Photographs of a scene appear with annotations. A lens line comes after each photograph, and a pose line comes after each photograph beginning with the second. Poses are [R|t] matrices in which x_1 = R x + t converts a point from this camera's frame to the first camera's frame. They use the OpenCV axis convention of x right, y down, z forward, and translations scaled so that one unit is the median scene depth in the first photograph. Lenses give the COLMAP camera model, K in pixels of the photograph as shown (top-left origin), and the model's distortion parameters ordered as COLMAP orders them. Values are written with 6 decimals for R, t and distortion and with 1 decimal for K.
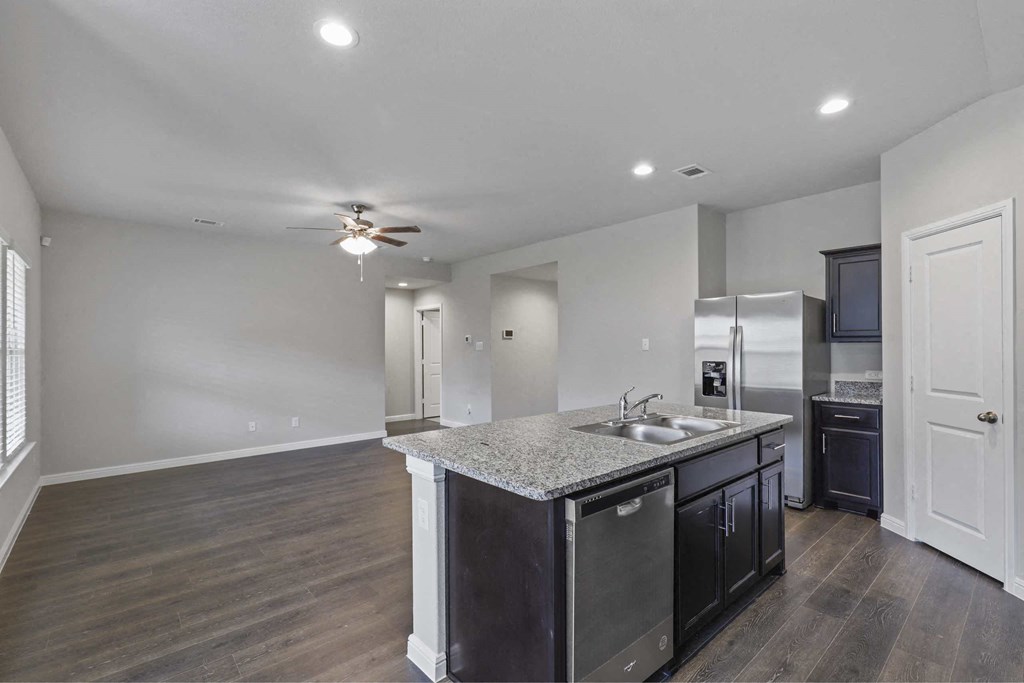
lens RADIAL K [[461.3, 0, 510.8], [0, 461.3, 345.6], [0, 0, 1]] dist [0.000778, 0.000253]
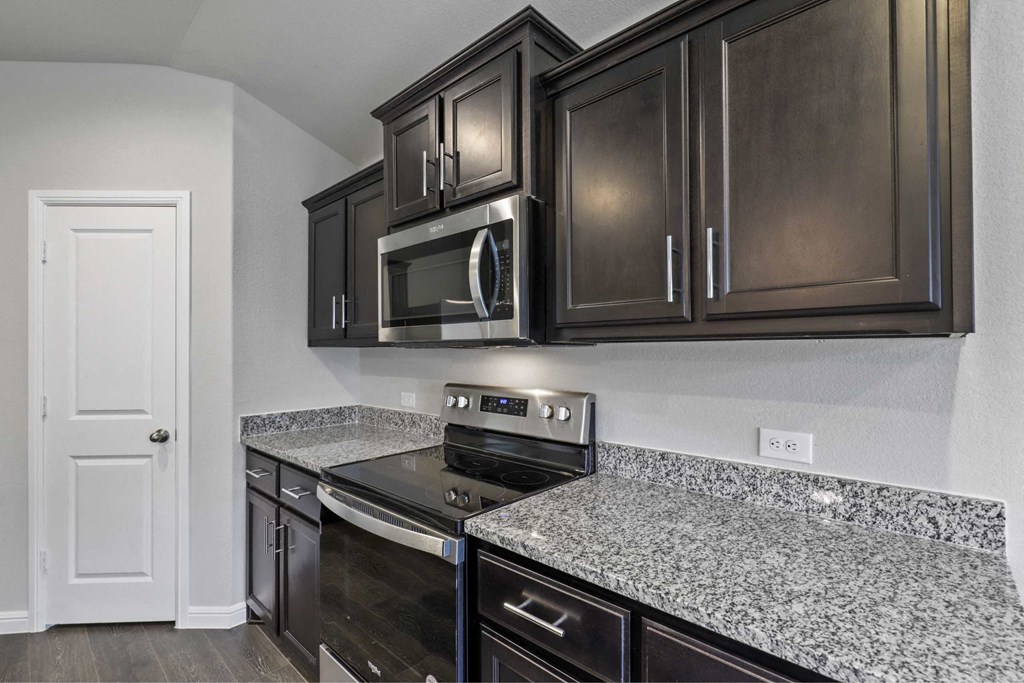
lens RADIAL K [[461.3, 0, 510.8], [0, 461.3, 345.6], [0, 0, 1]] dist [0.000778, 0.000253]
pose [[-0.103447, 0.015937, 0.994507, 0.075936], [0.005751, 0.999864, -0.015425, 0.002758], [-0.994618, 0.004124, -0.103524, 0.303063]]
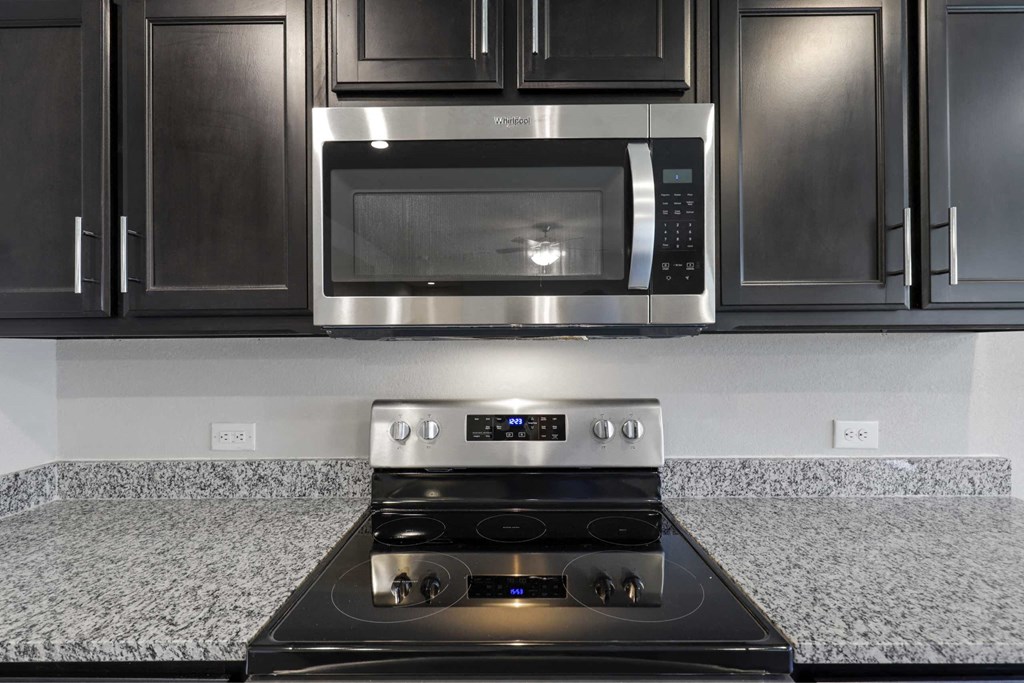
lens RADIAL K [[461.3, 0, 510.8], [0, 461.3, 345.6], [0, 0, 1]] dist [0.000778, 0.000253]
pose [[-0.748726, 0.009409, 0.662813, 0.347313], [0.010350, 0.999943, -0.002503, 0.002179], [-0.662799, 0.004986, -0.748781, 0.499902]]
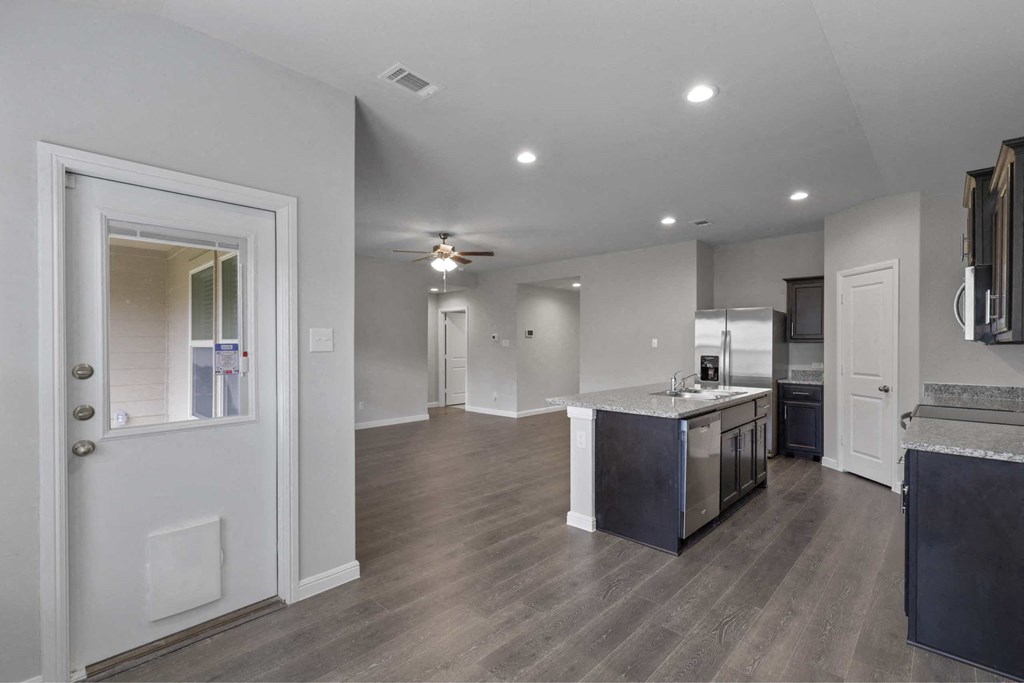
lens RADIAL K [[461.3, 0, 510.8], [0, 461.3, 345.6], [0, 0, 1]] dist [0.000778, 0.000253]
pose [[0.995693, 0.006910, 0.092449, -0.317013], [-0.007437, 0.999958, 0.005356, 0.000702], [-0.092408, -0.006020, 0.995703, -0.364279]]
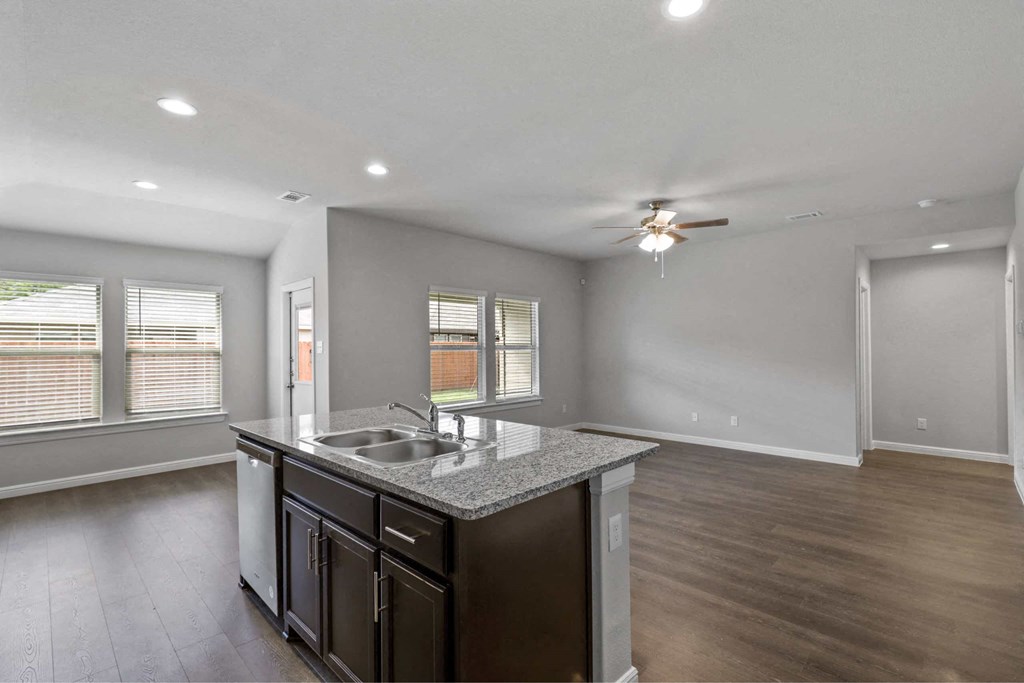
lens RADIAL K [[461.3, 0, 510.8], [0, 461.3, 345.6], [0, 0, 1]] dist [0.000778, 0.000253]
pose [[0.082664, -0.000895, -0.996577, 0.766340], [0.010334, 0.999947, -0.000041, 0.000699], [0.996524, -0.010295, 0.082669, 0.733879]]
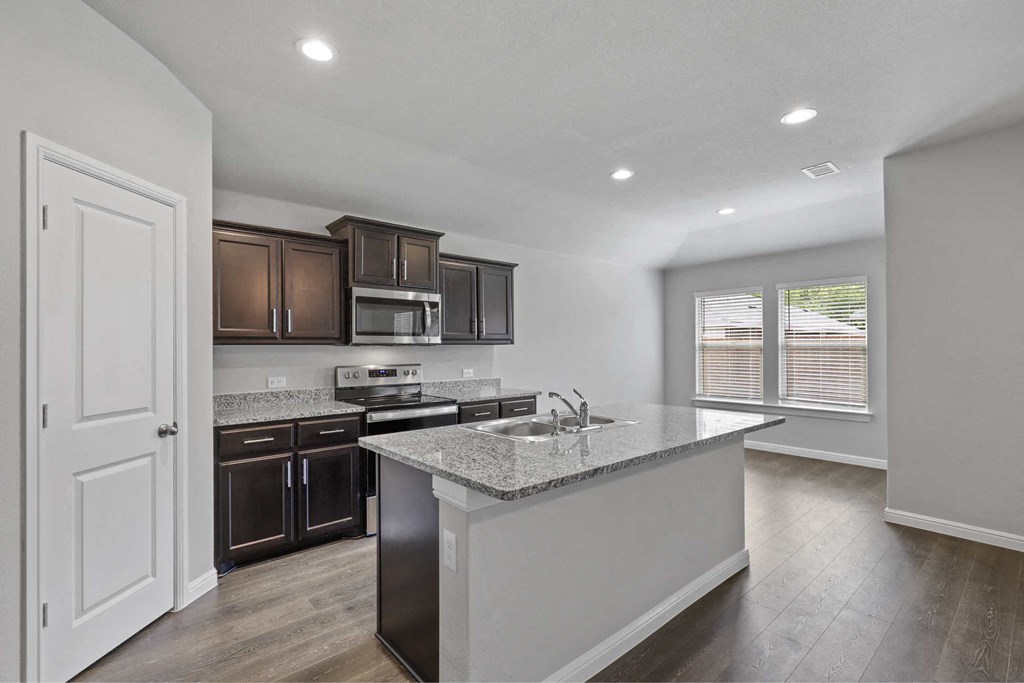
lens RADIAL K [[461.3, 0, 510.8], [0, 461.3, 345.6], [0, 0, 1]] dist [0.000778, 0.000253]
pose [[-0.999895, 0.011671, 0.008621, 0.258262], [0.011620, 0.999915, -0.005942, 0.005116], [-0.008690, -0.005841, -0.999945, 1.290454]]
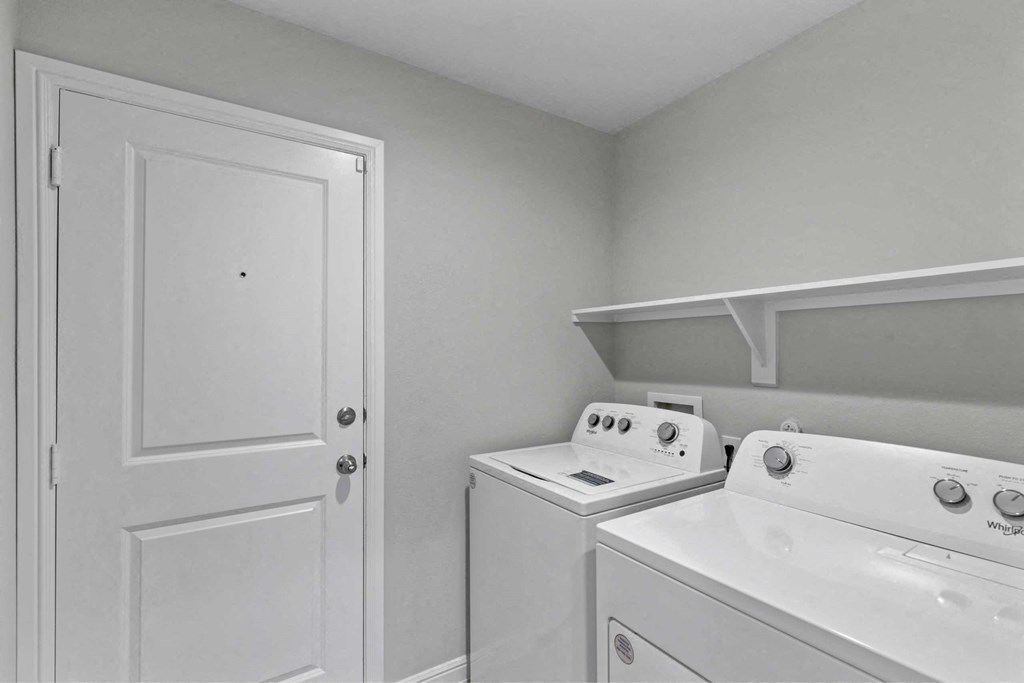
lens RADIAL K [[461.3, 0, 510.8], [0, 461.3, 345.6], [0, 0, 1]] dist [0.000778, 0.000253]
pose [[-0.596205, 0.024820, 0.802448, 0.273094], [0.005623, 0.999627, -0.026742, 0.006625], [-0.802812, -0.011431, -0.596122, 0.820690]]
